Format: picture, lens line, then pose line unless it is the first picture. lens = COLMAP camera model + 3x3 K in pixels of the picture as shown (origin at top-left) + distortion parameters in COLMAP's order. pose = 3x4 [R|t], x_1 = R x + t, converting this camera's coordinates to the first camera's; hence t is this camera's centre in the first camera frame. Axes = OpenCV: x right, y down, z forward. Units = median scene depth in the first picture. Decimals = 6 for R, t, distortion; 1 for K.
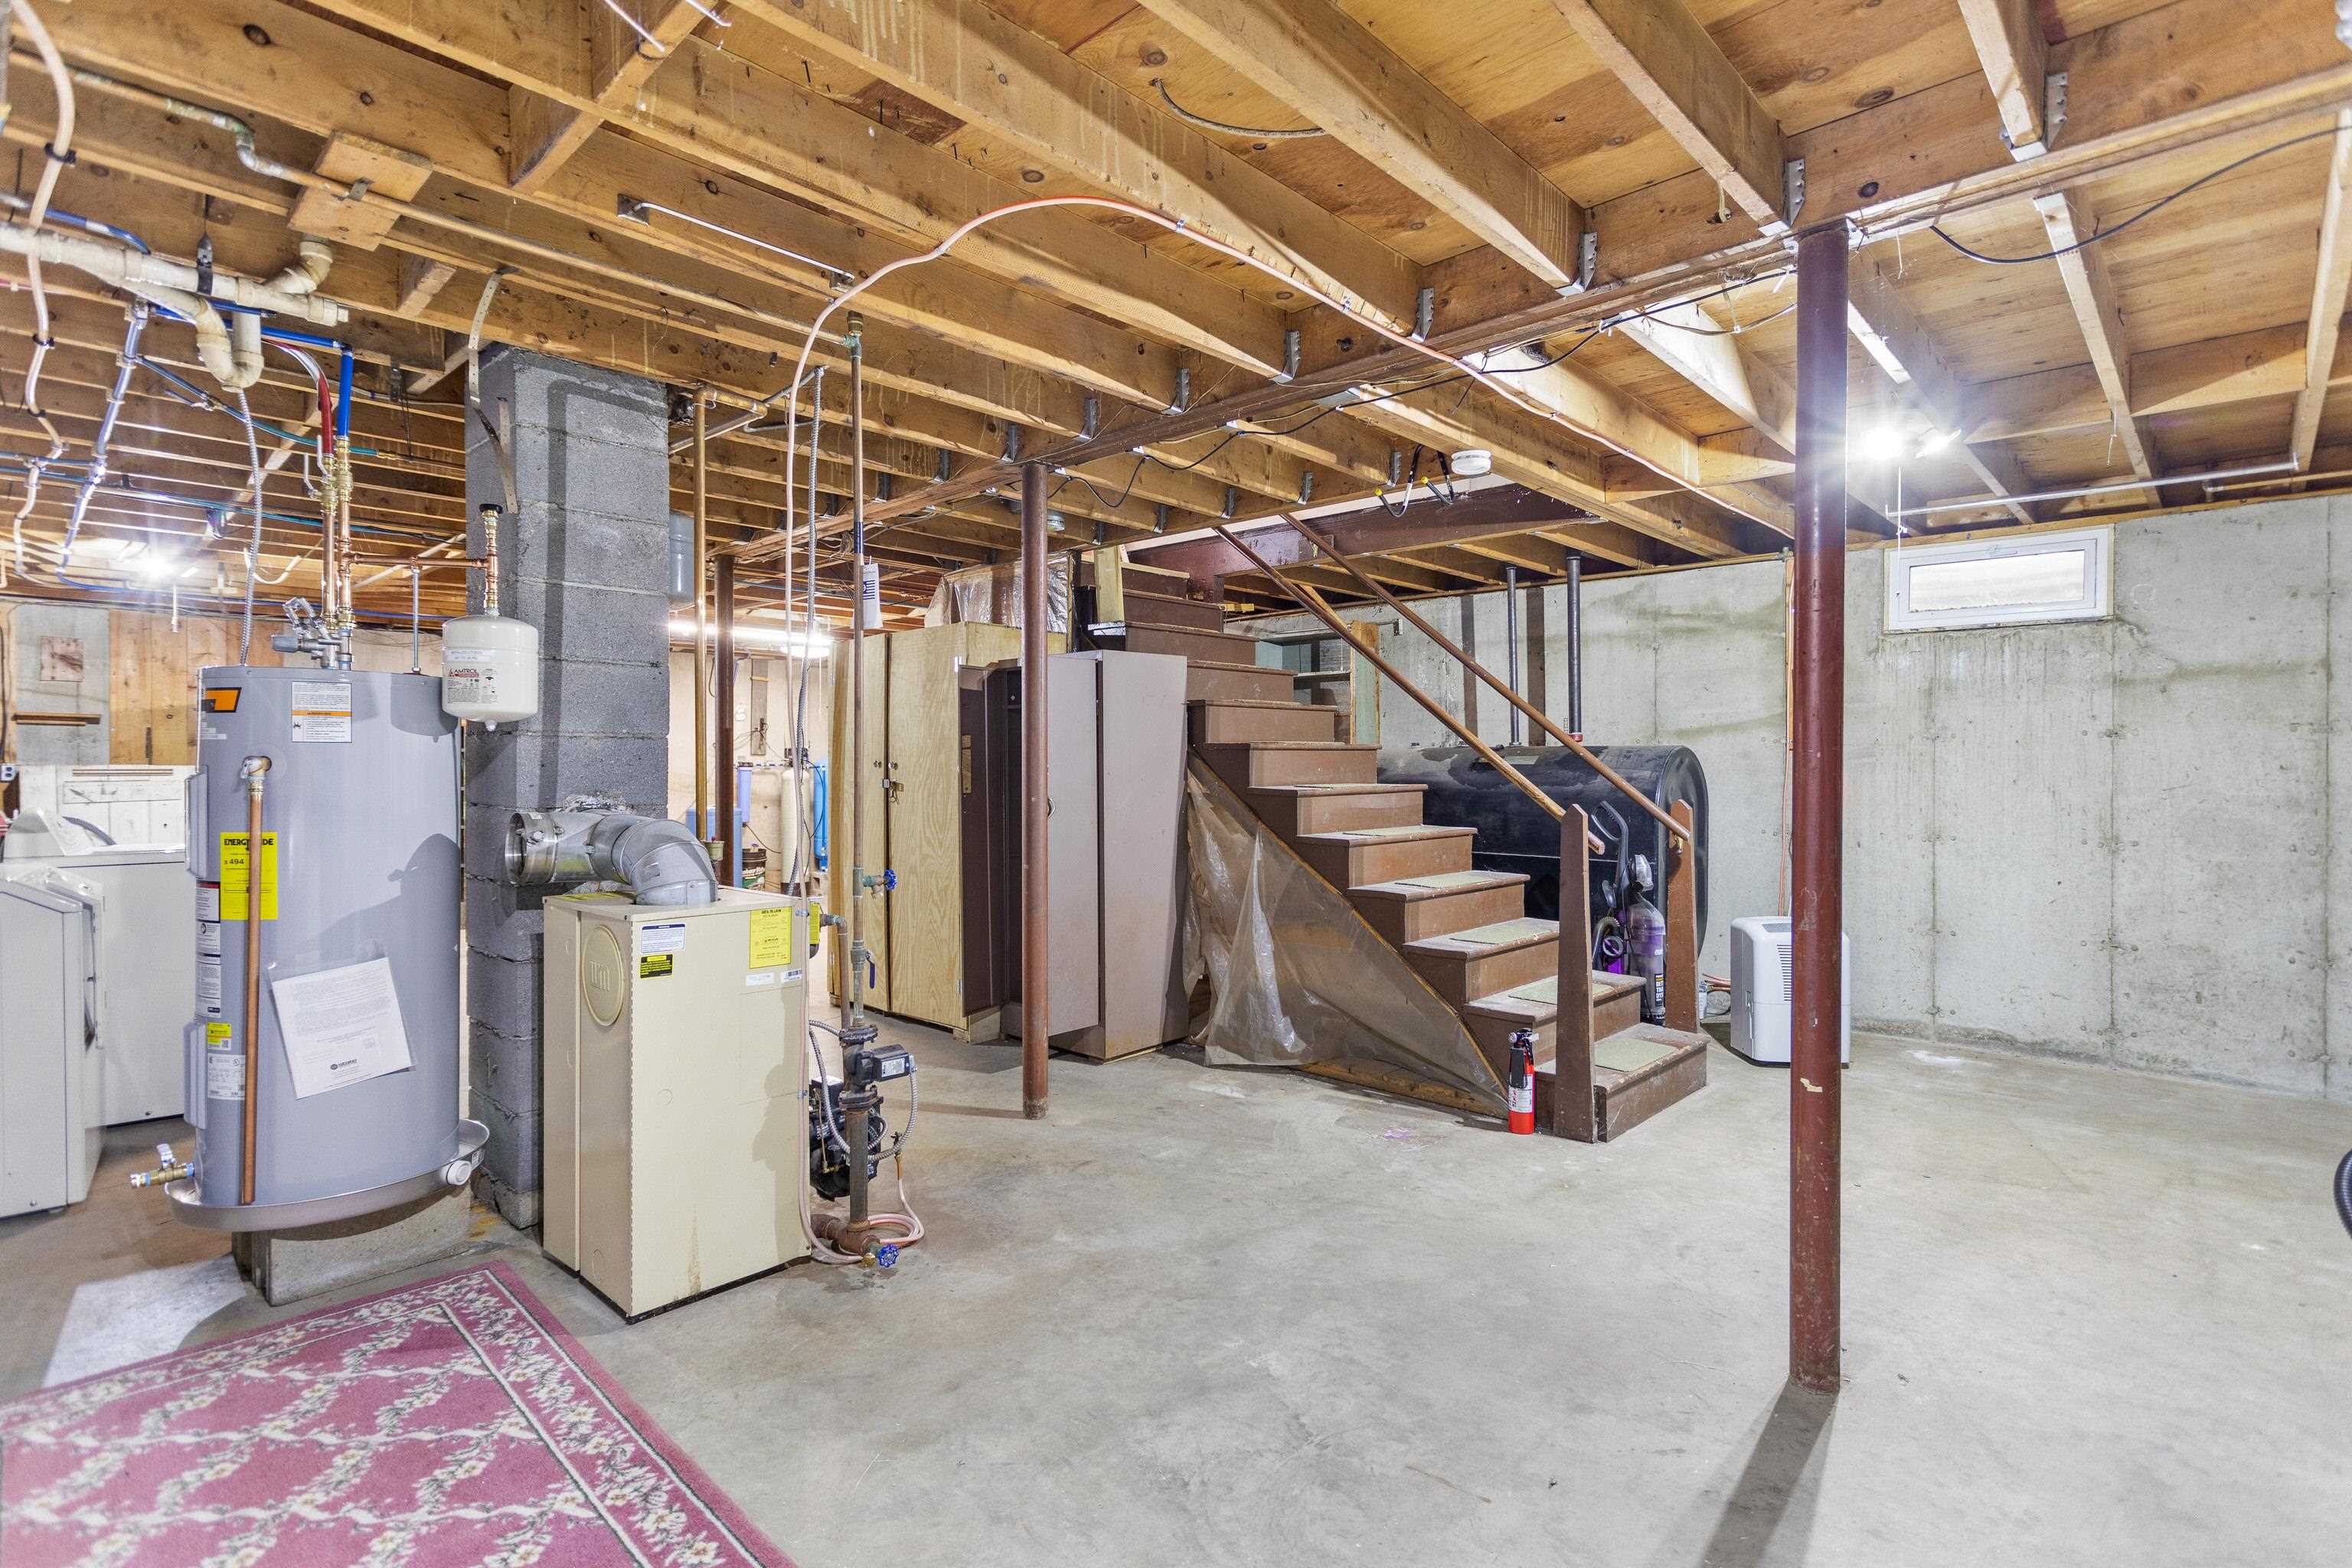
lens RADIAL K [[1096.7, 0, 1192.3], [0, 1096.7, 777.6], [0, 0, 1]] dist [-0.007663, 0.000461]
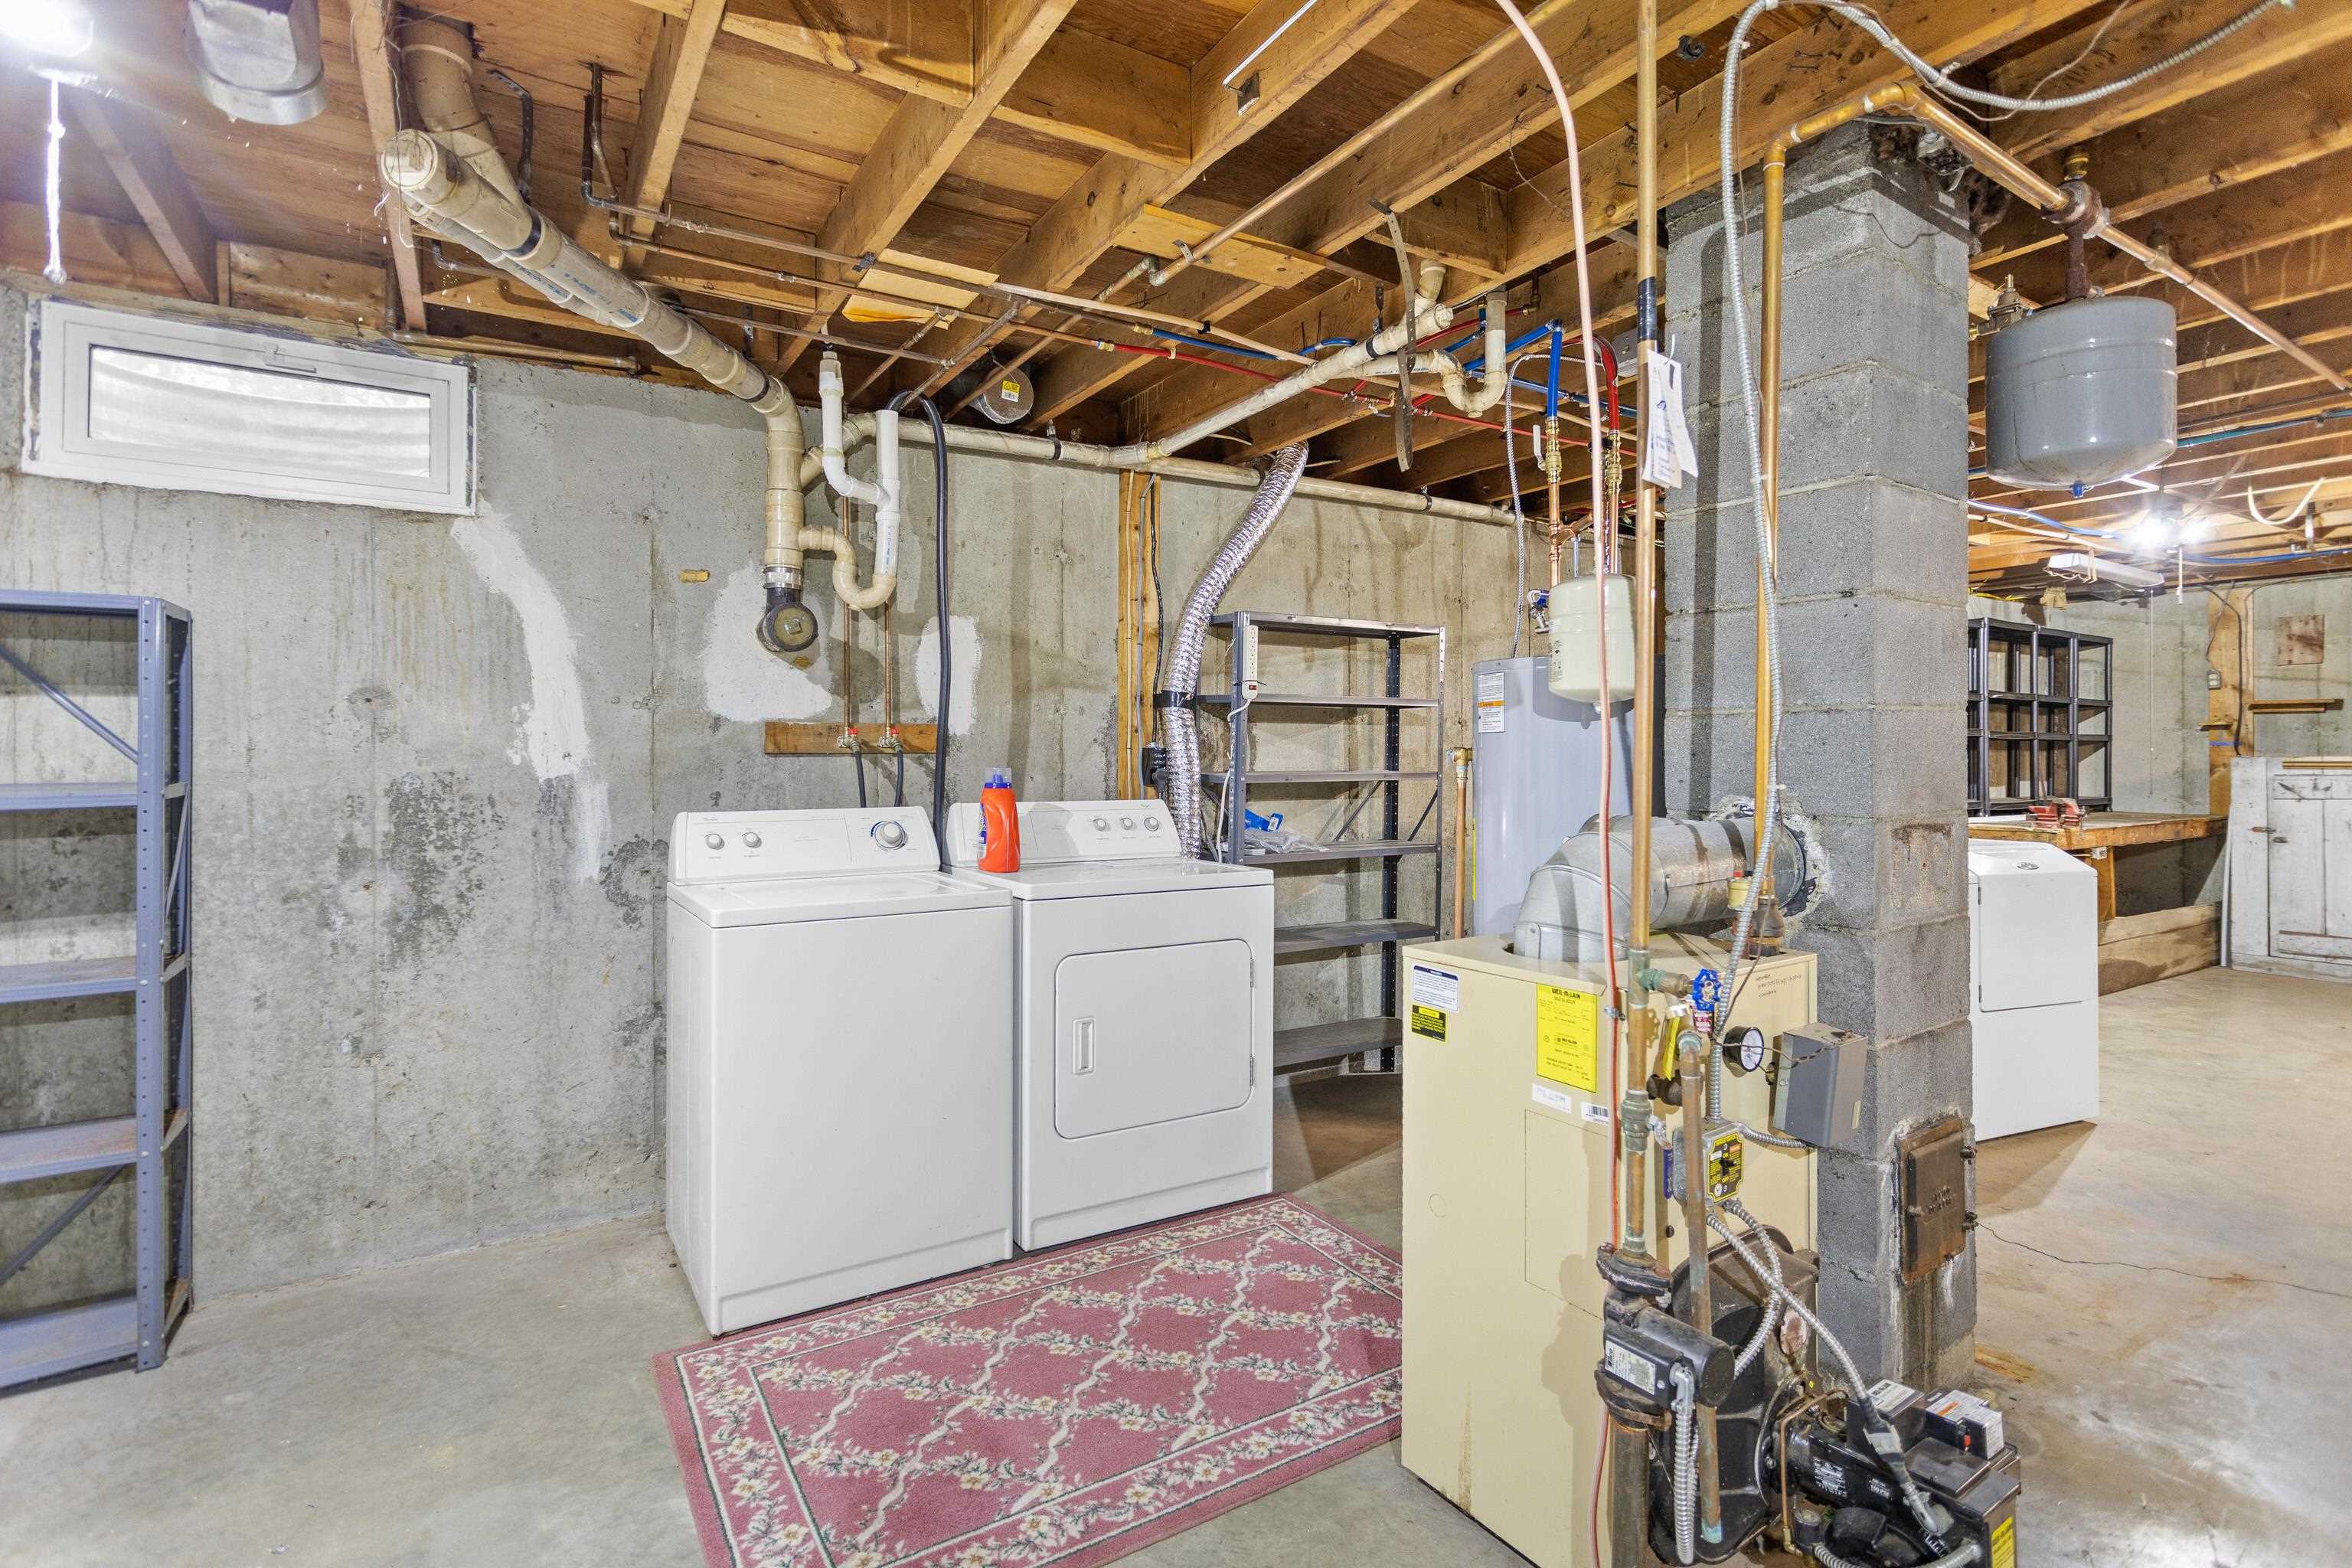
lens RADIAL K [[1108.9, 0, 1181.4], [0, 1108.9, 775.8], [0, 0, 1]] dist [-0.000703, 0.001581]
pose [[-0.242549, 0.013833, -0.970041, 0.247294], [-0.009435, 0.999817, 0.016617, -0.006372], [0.970093, 0.013183, -0.242374, 0.896439]]
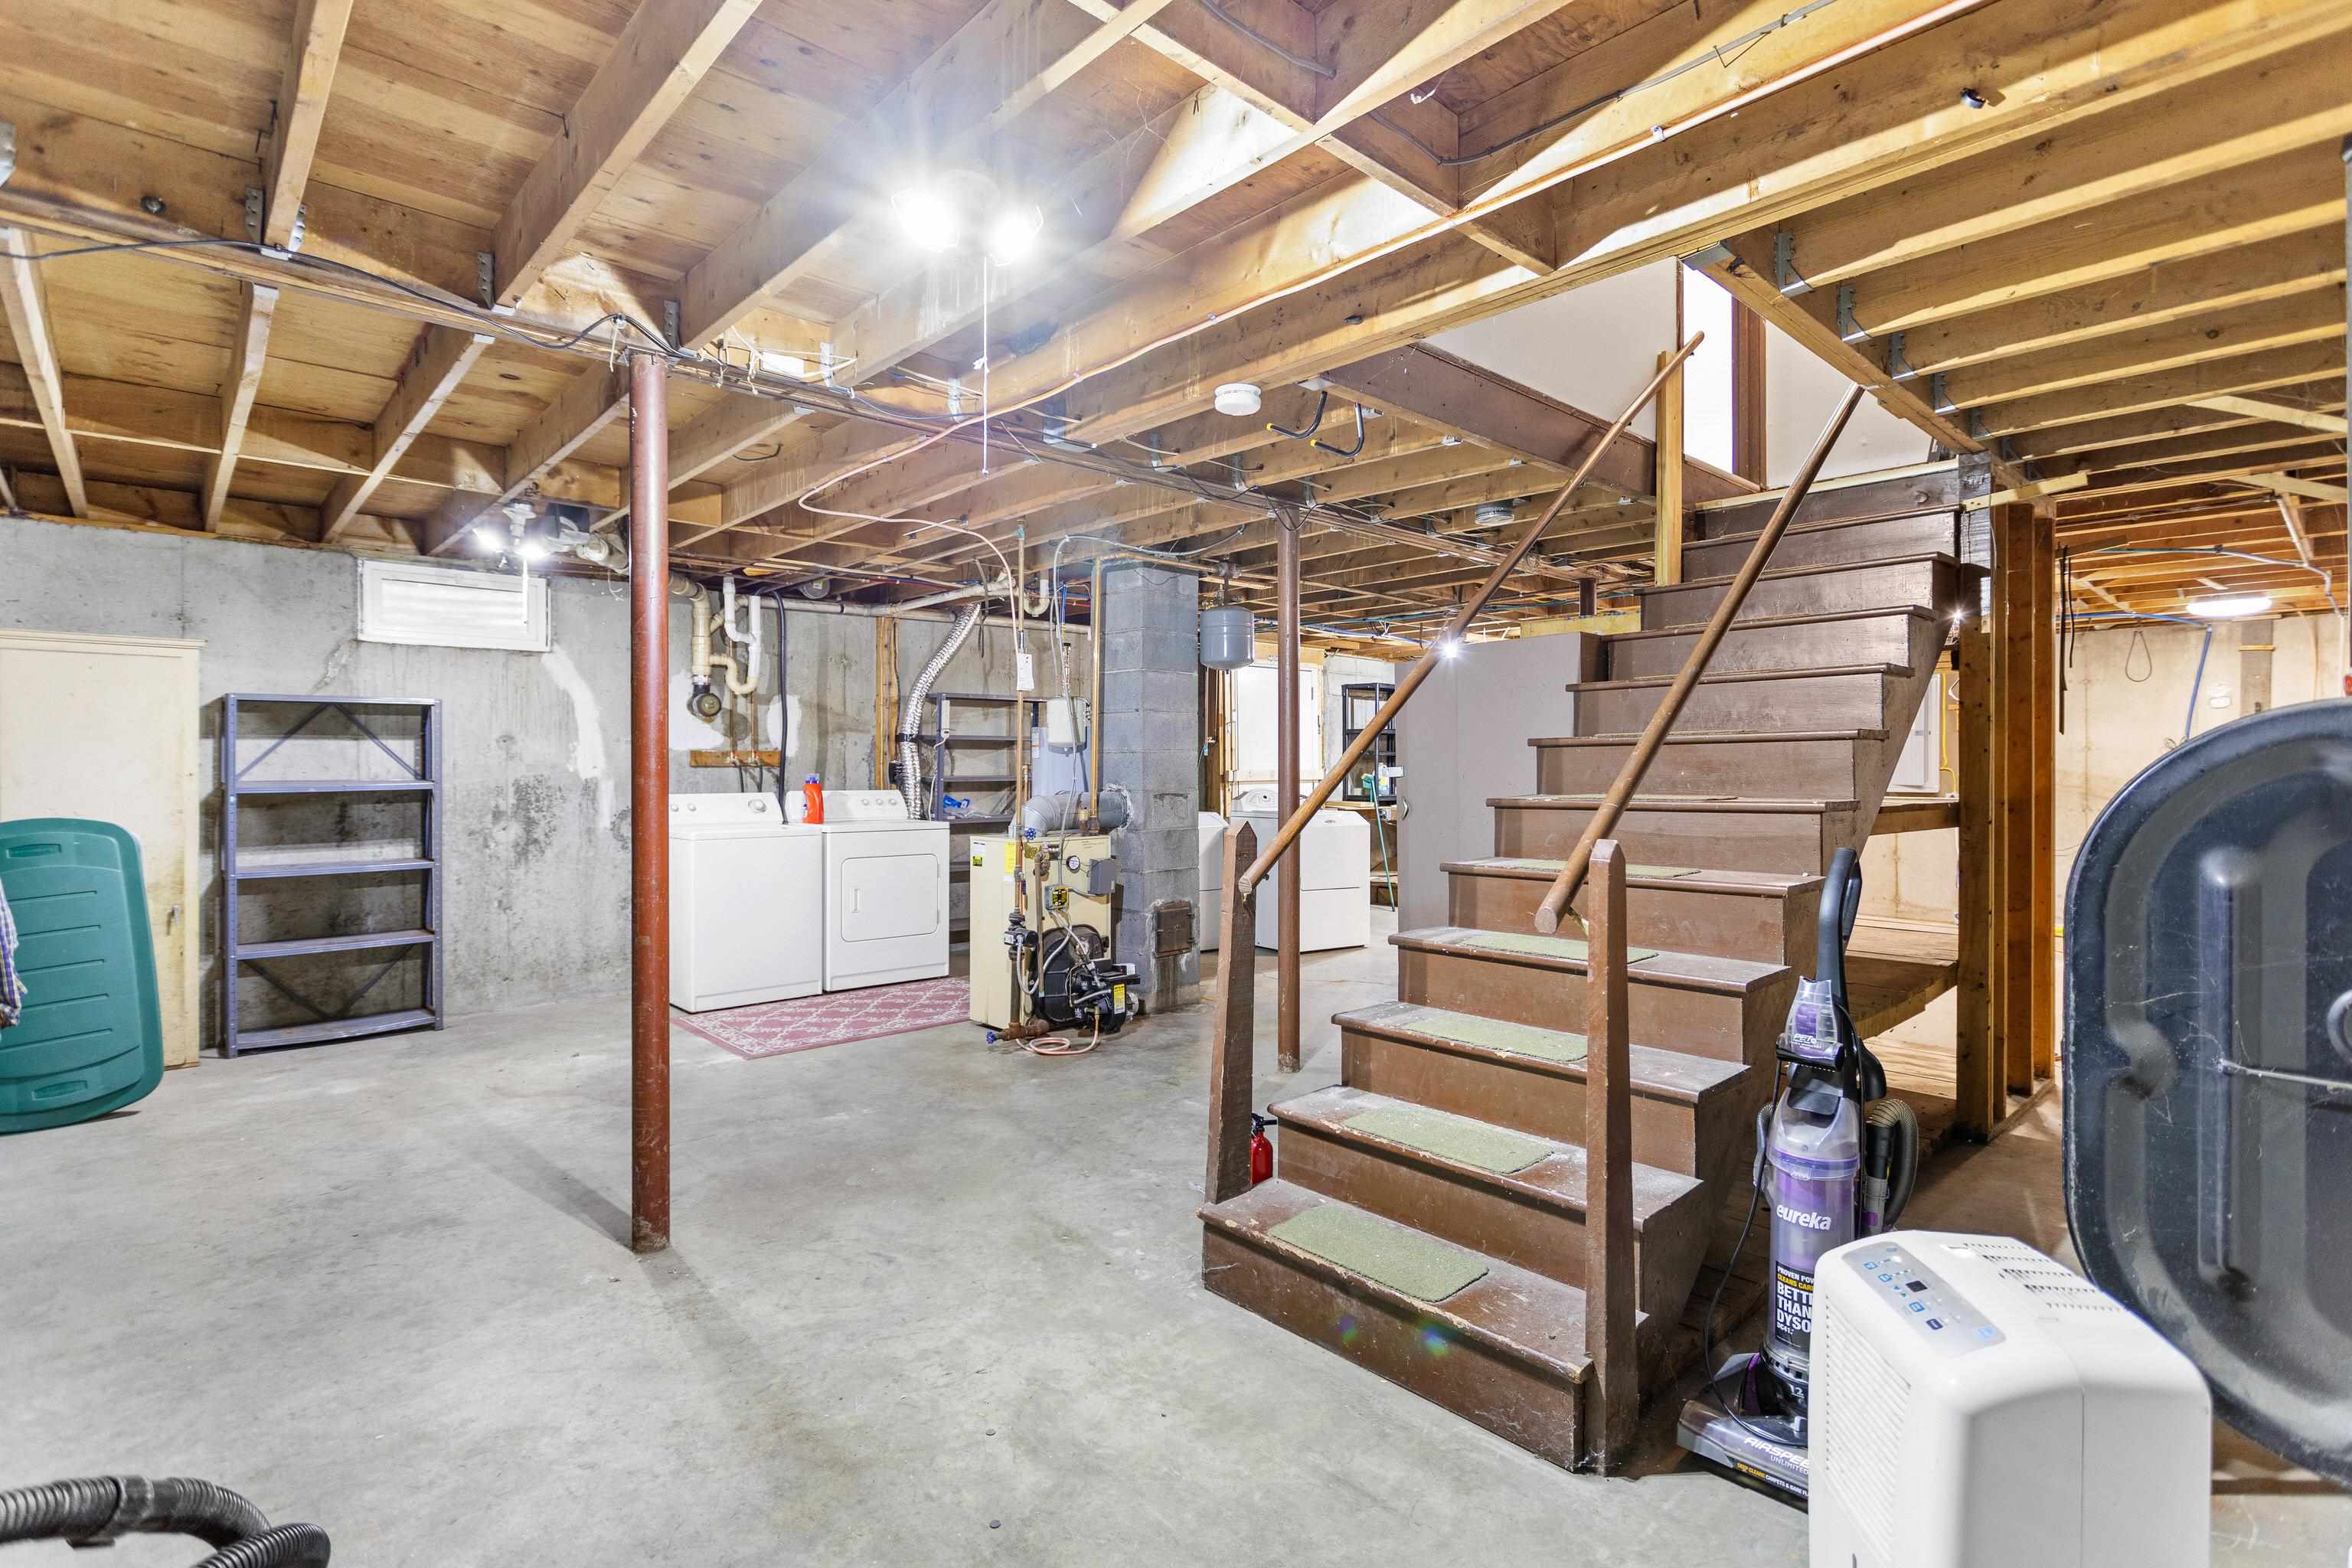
lens RADIAL K [[1108.9, 0, 1181.4], [0, 1108.9, 775.8], [0, 0, 1]] dist [-0.000703, 0.001581]
pose [[-0.057020, 0.006428, -0.998352, 1.450029], [-0.010659, 0.999918, 0.007047, -0.013297], [0.998316, 0.011044, -0.056947, 1.336772]]
